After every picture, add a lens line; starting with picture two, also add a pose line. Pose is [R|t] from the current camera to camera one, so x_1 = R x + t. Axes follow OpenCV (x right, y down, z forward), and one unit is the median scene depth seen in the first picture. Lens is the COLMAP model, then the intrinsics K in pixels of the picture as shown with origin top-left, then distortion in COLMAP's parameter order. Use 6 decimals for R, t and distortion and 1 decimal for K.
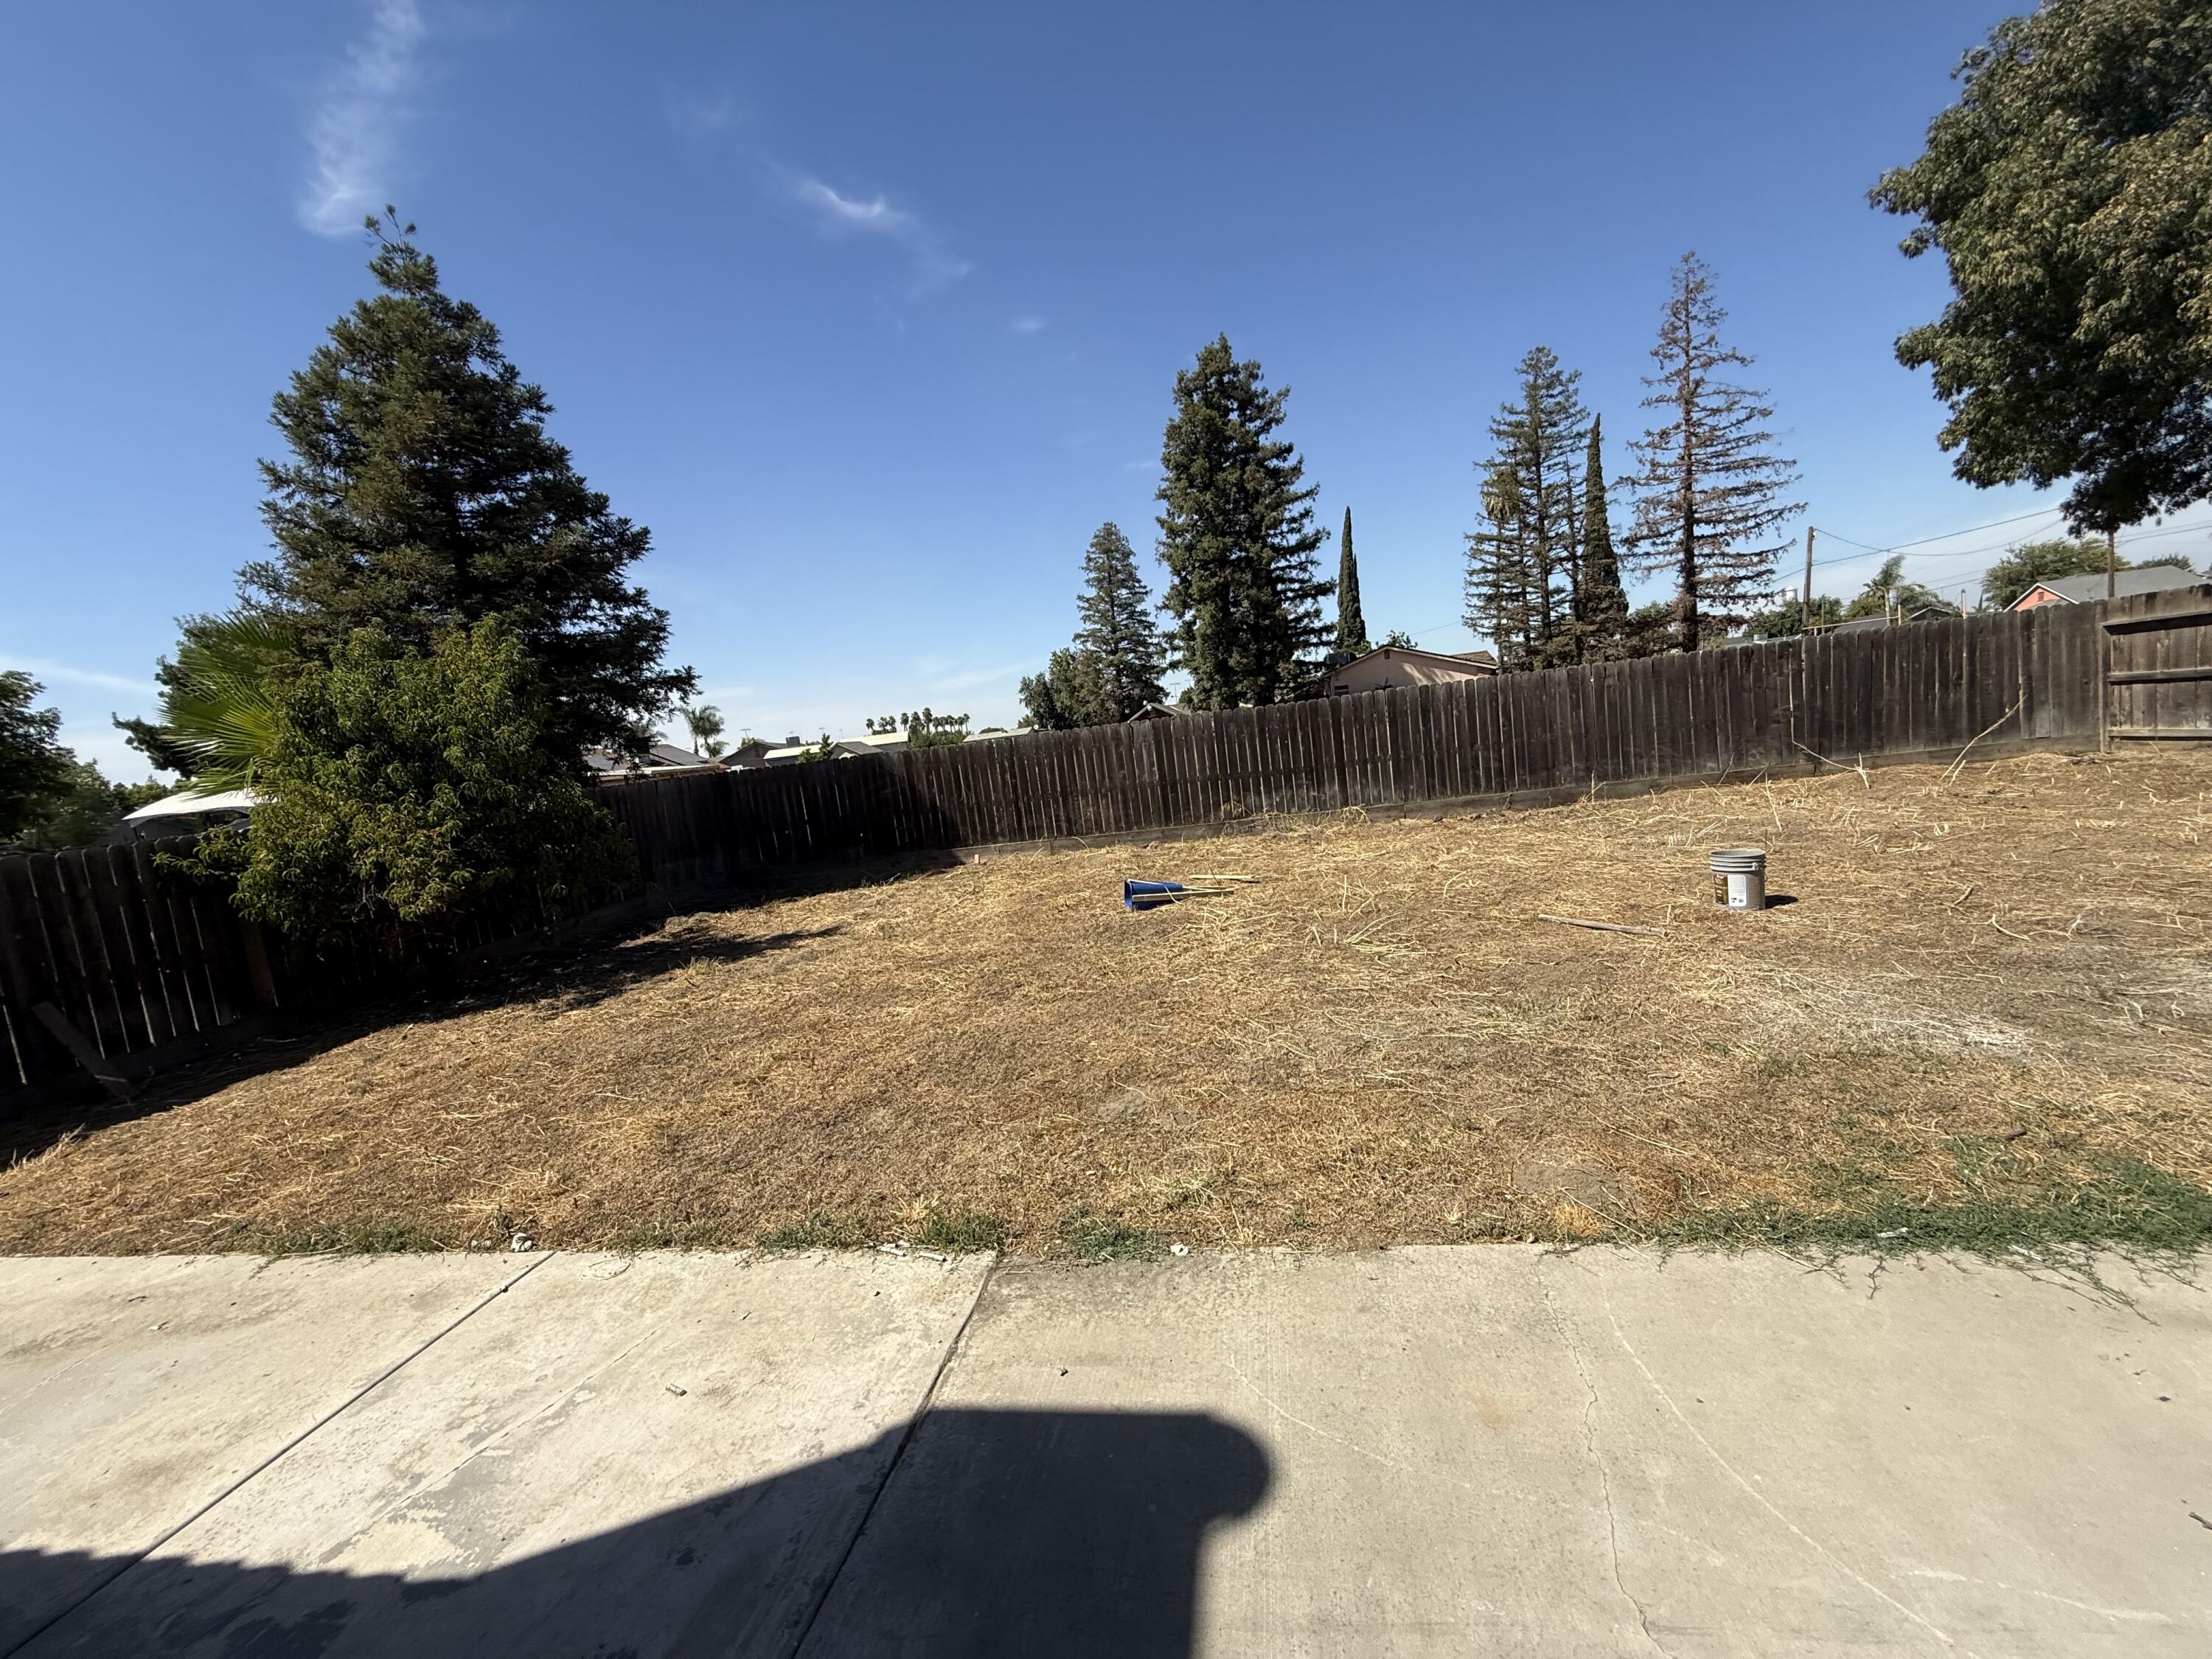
lens RADIAL K [[878.5, 0, 1106.7], [0, 878.5, 820.5], [0, 0, 1]] dist [-0.002579, 0.000580]
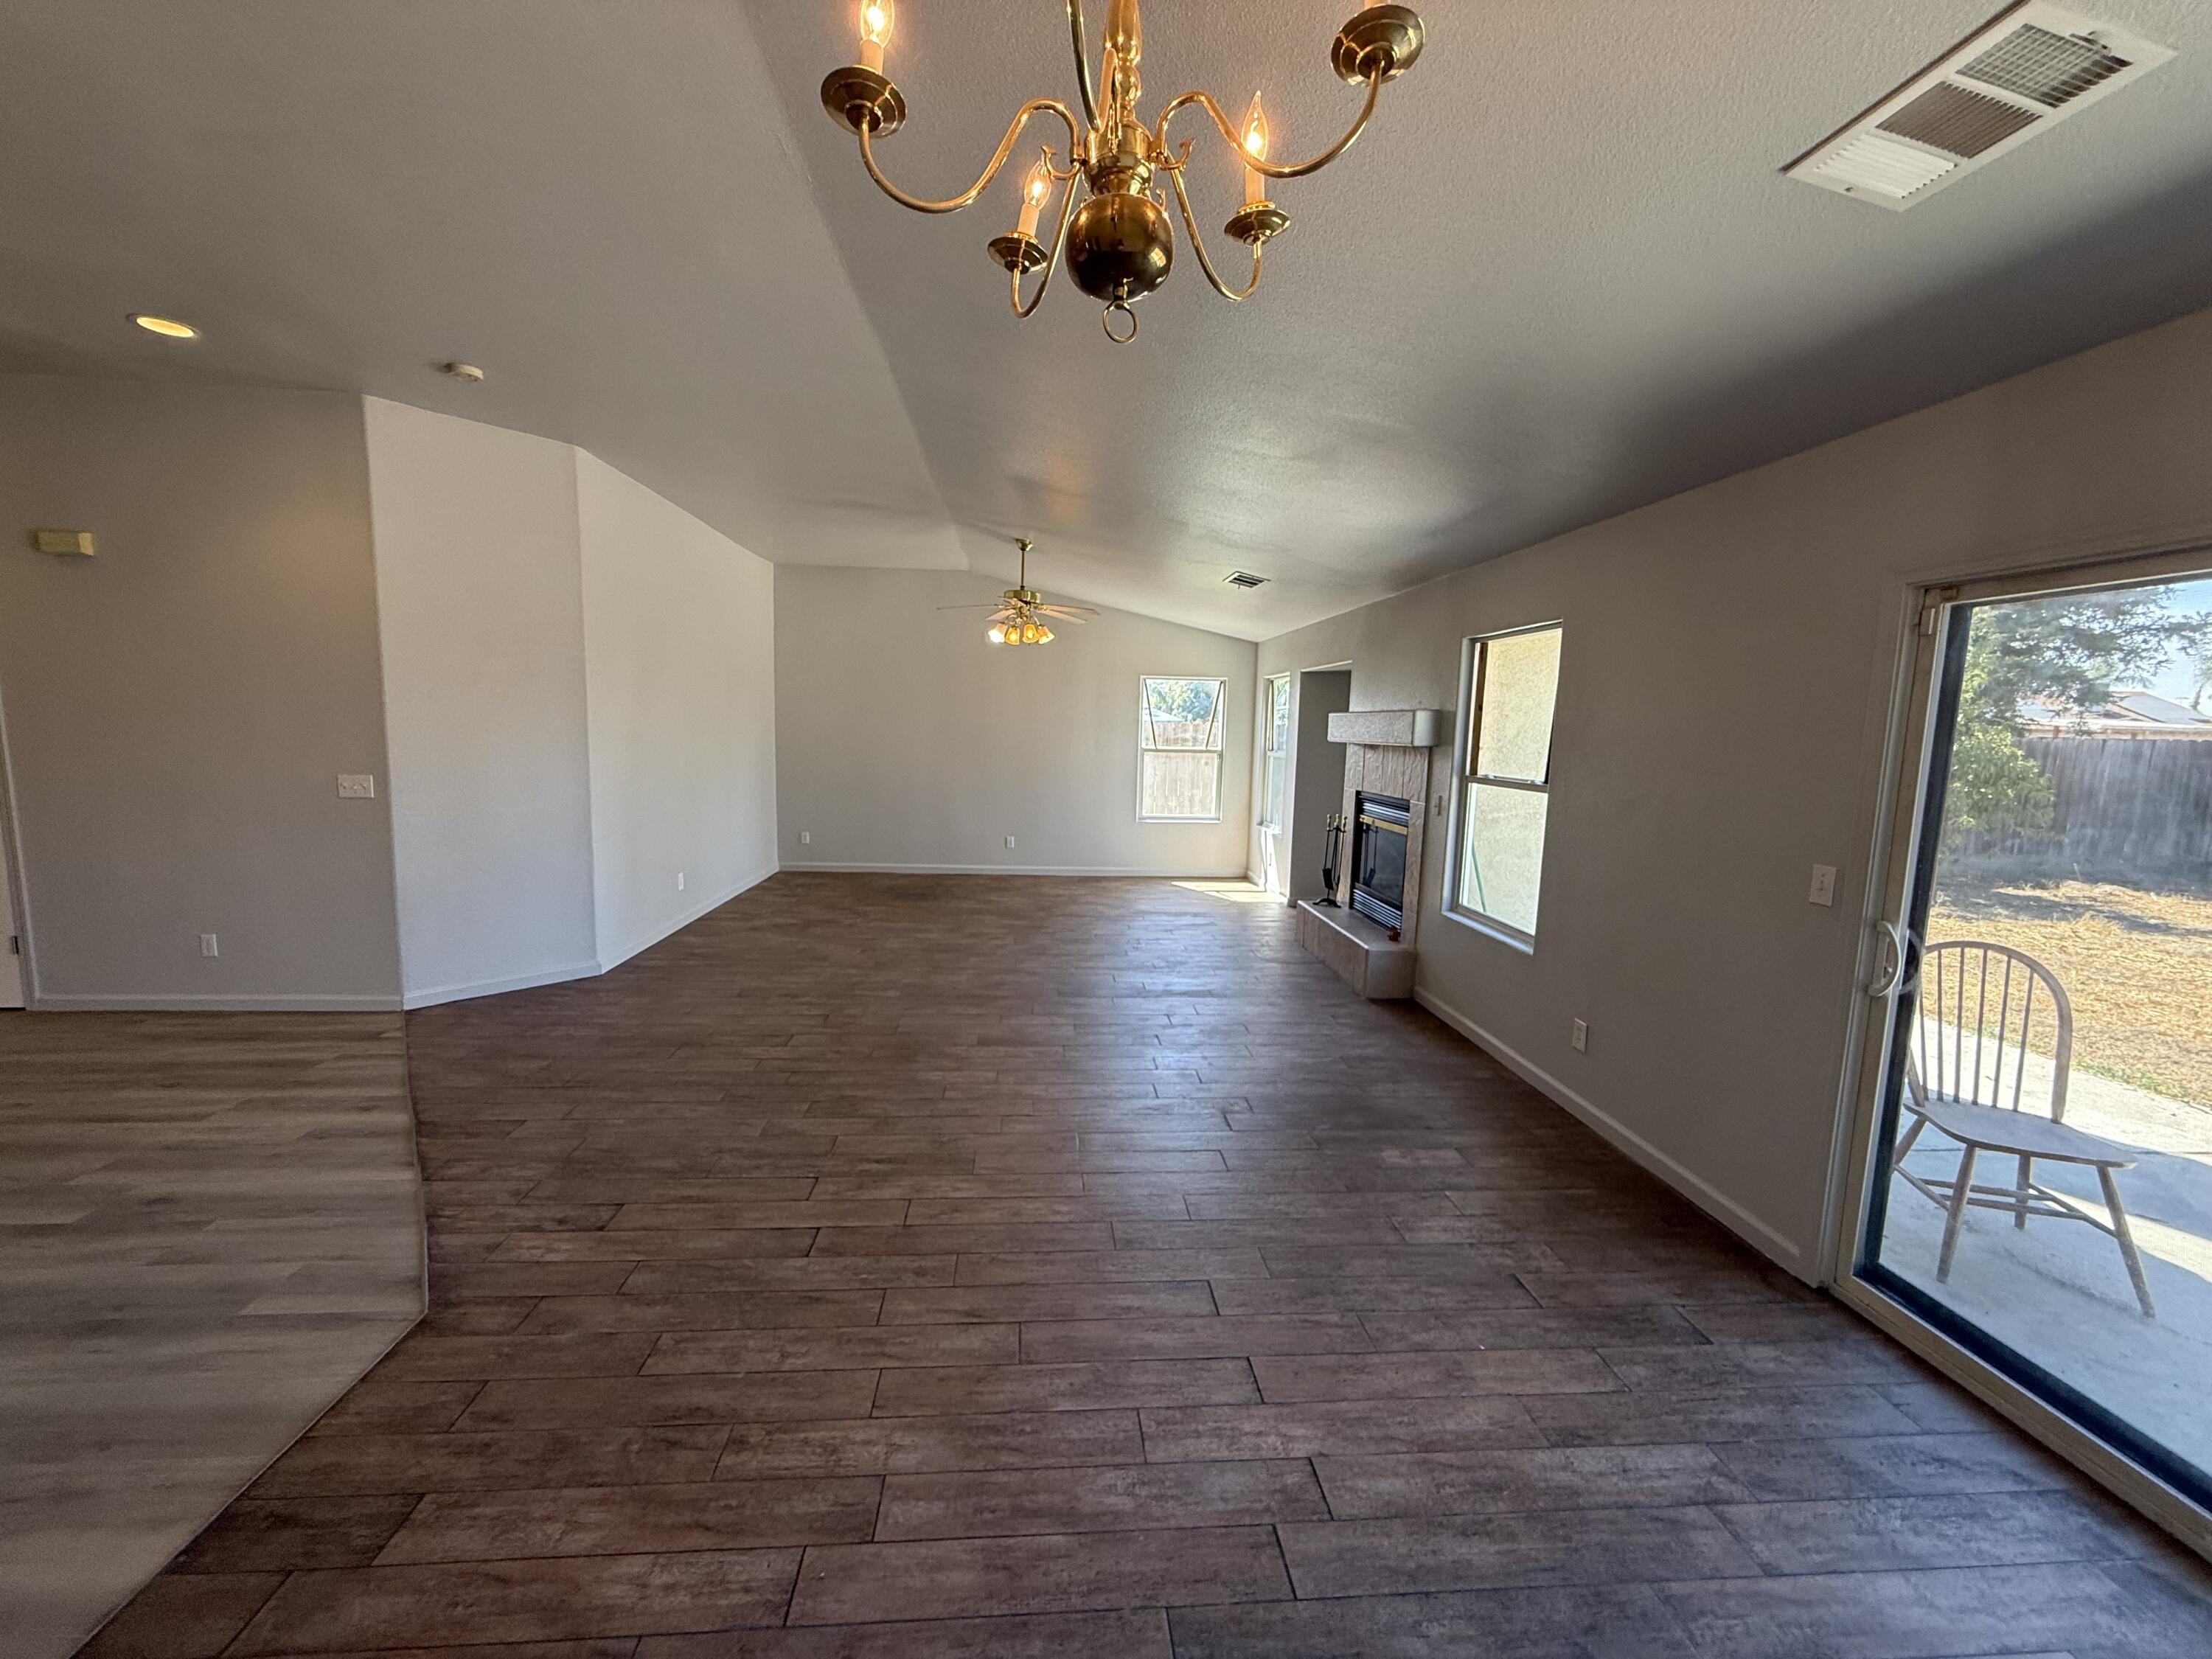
lens RADIAL K [[880.0, 0, 1097.7], [0, 880.0, 829.3], [0, 0, 1]] dist [-0.001025, 0.000702]
pose [[0.237476, 0.238701, -0.941609, 0.159346], [-0.147609, 0.966949, 0.207897, 0.011522], [0.960113, 0.089619, 0.264861, -0.315639]]
